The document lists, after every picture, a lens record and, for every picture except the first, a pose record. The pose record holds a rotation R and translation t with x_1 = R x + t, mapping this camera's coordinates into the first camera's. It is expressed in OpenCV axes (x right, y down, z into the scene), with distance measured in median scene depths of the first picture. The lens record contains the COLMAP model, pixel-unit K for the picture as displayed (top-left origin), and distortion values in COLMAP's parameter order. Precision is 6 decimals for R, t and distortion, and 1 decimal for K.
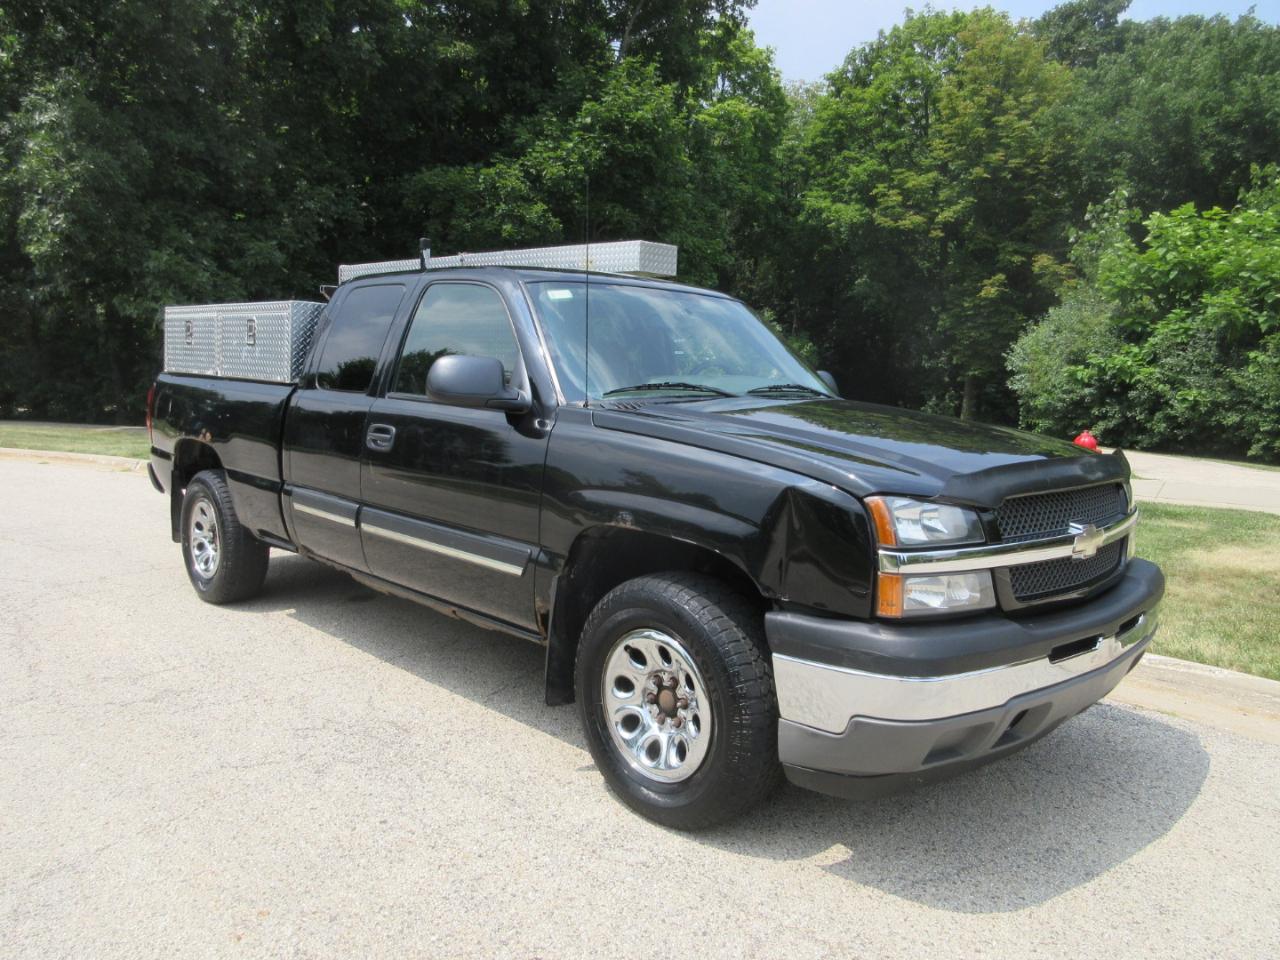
lens RADIAL K [[960.6, 0, 634.6], [0, 960.6, 479.4], [0, 0, 1]] dist [-0.001205, 0.010835]
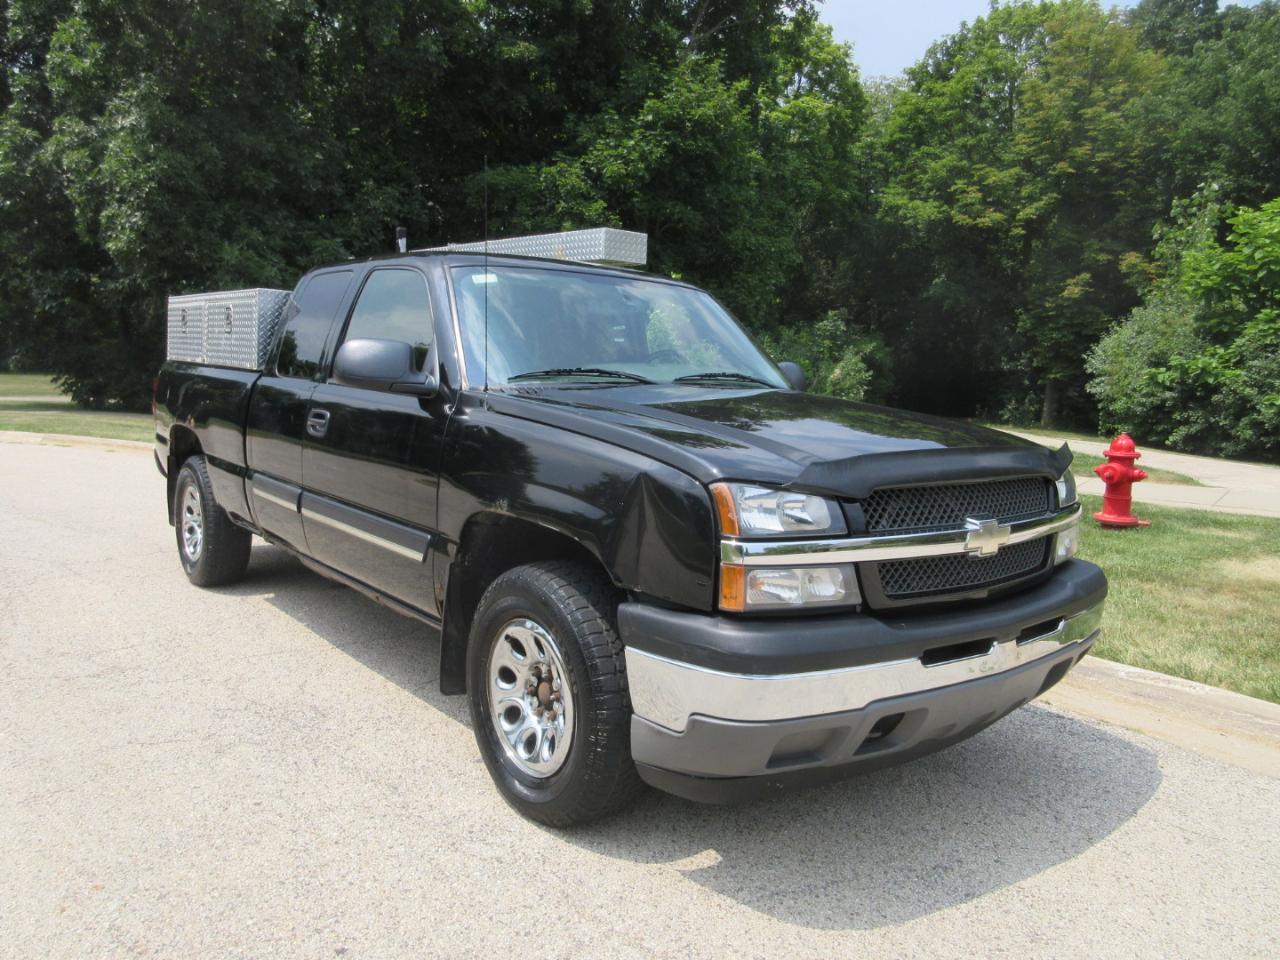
lens RADIAL K [[960.6, 0, 634.5], [0, 960.6, 479.0], [0, 0, 1]] dist [-0.001205, 0.010835]
pose [[0.996050, 0.018592, -0.086825, 0.029582], [-0.018696, 0.999825, -0.000386, 0.001871], [0.086803, 0.002008, 0.996223, 0.005786]]
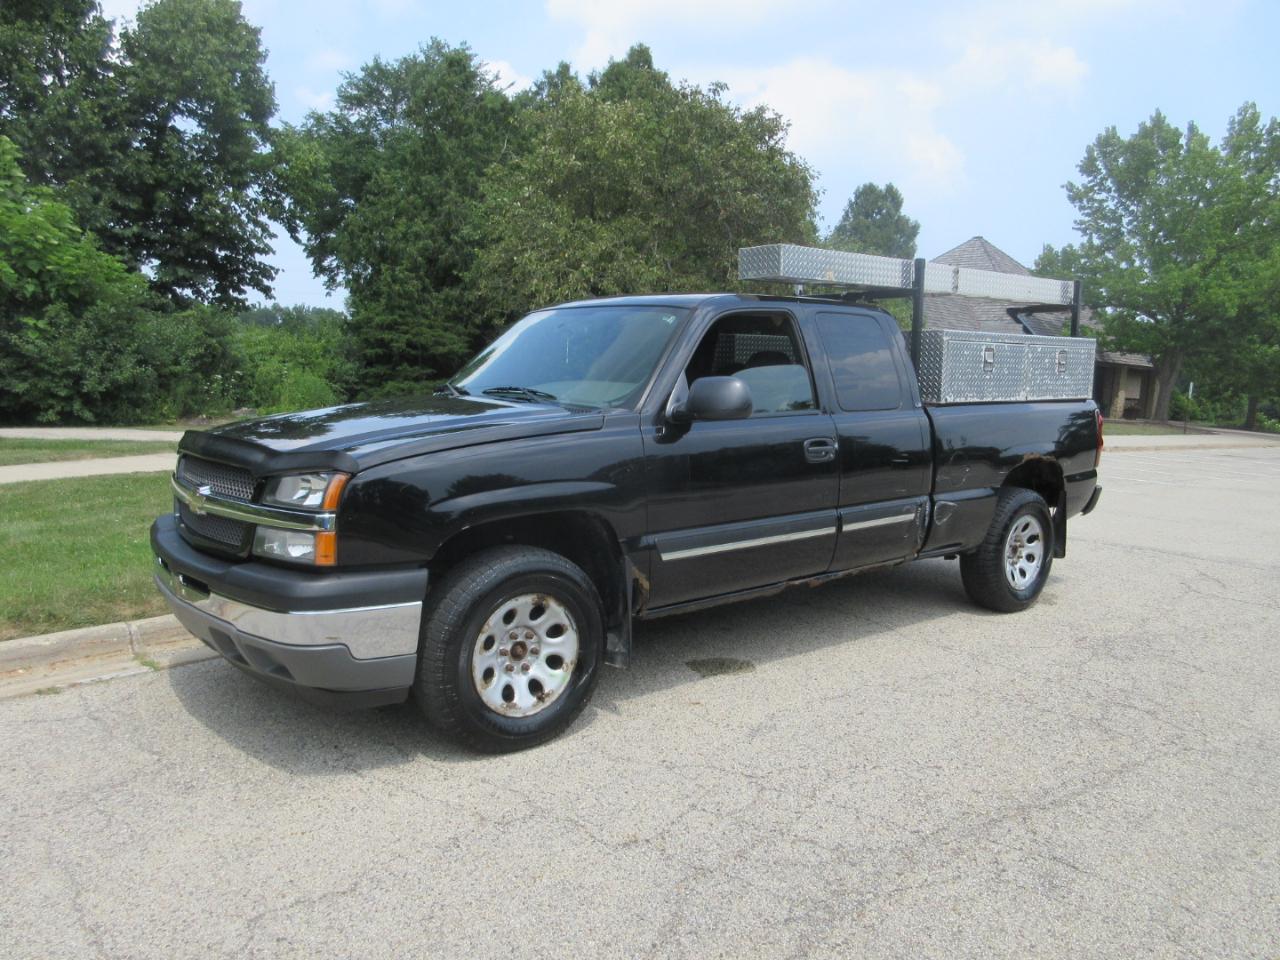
lens RADIAL K [[960.6, 0, 645.1], [0, 960.6, 480.9], [0, 0, 1]] dist [-0.001205, 0.010835]
pose [[0.032672, -0.143777, 0.989071, -0.301926], [0.087098, 0.986244, 0.140489, -0.043010], [-0.995664, 0.081556, 0.044746, 0.285937]]
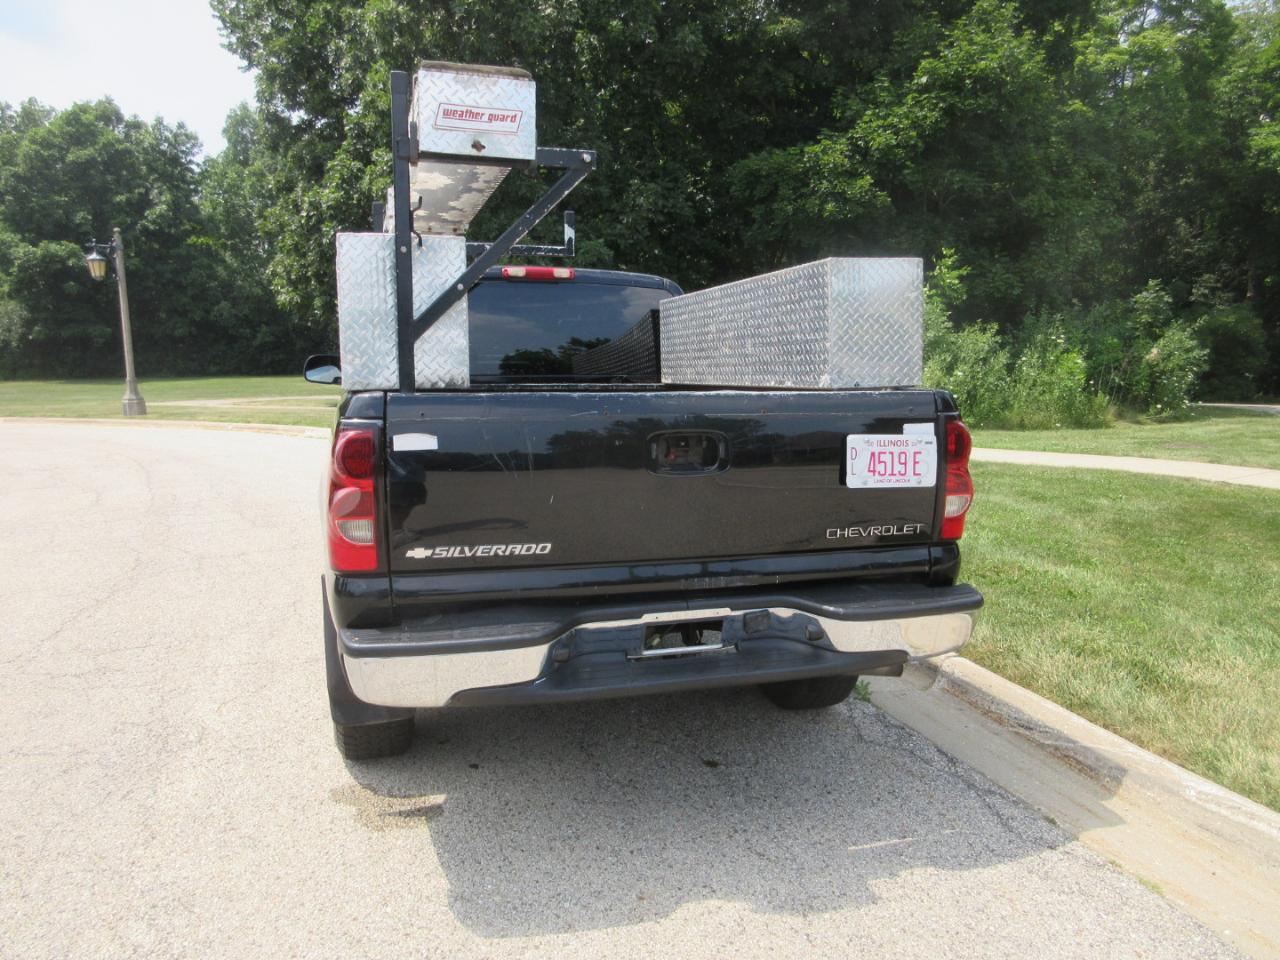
lens RADIAL K [[960.6, 0, 630.5], [0, 960.6, 480.9], [0, 0, 1]] dist [-0.001205, 0.010835]
pose [[0.904188, 0.033038, -0.425856, 0.100645], [-0.026548, 0.999423, 0.021168, -0.005908], [0.426309, -0.007835, 0.904544, 0.054707]]
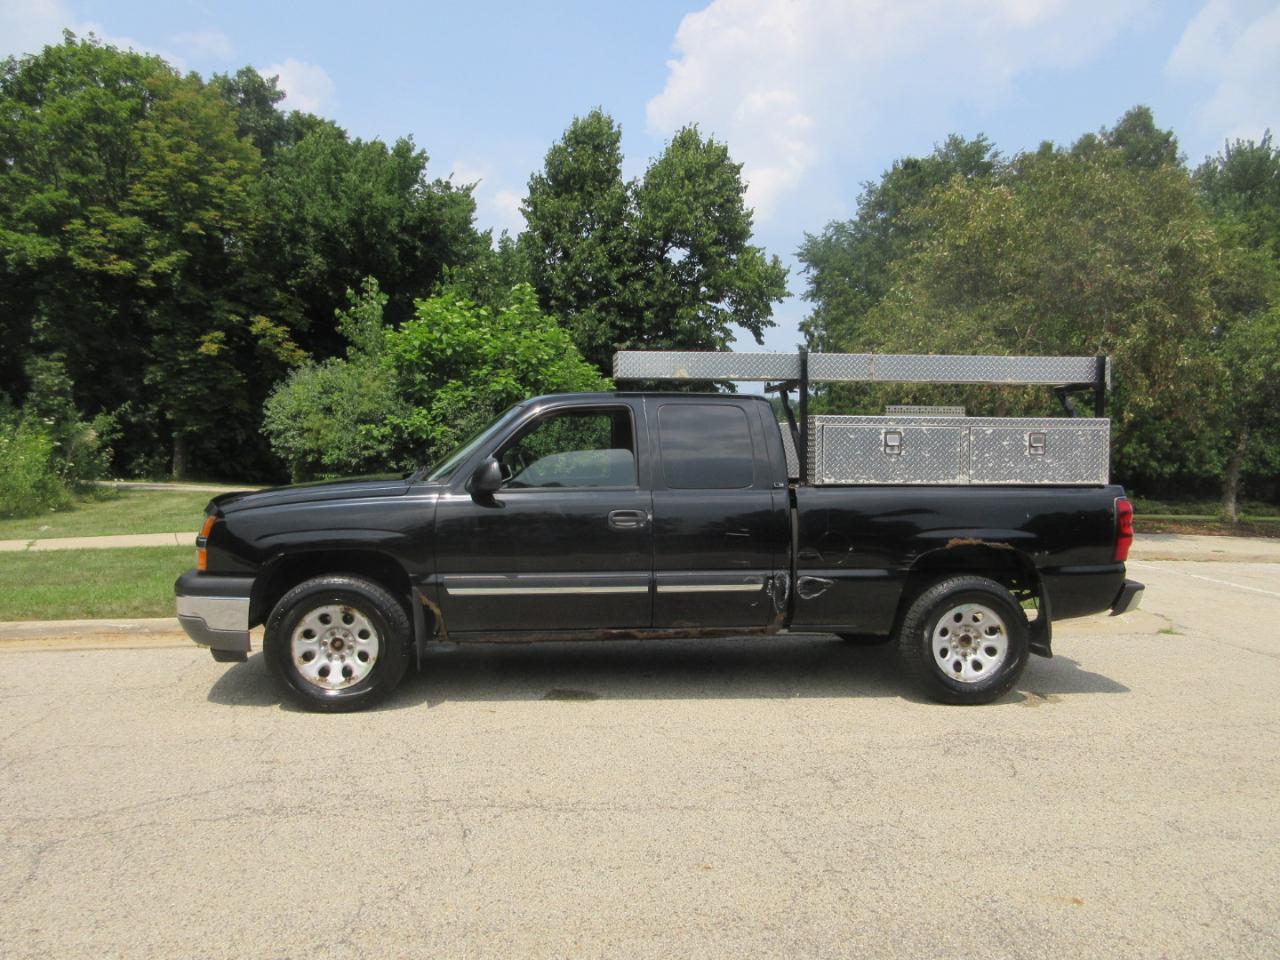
lens RADIAL K [[960.6, 0, 645.5], [0, 960.6, 482.5], [0, 0, 1]] dist [-0.001205, 0.010835]
pose [[0.576424, -0.050806, 0.815570, -0.293241], [0.087189, 0.996192, 0.000435, -0.025362], [-0.812486, 0.070858, 0.578659, 0.096574]]
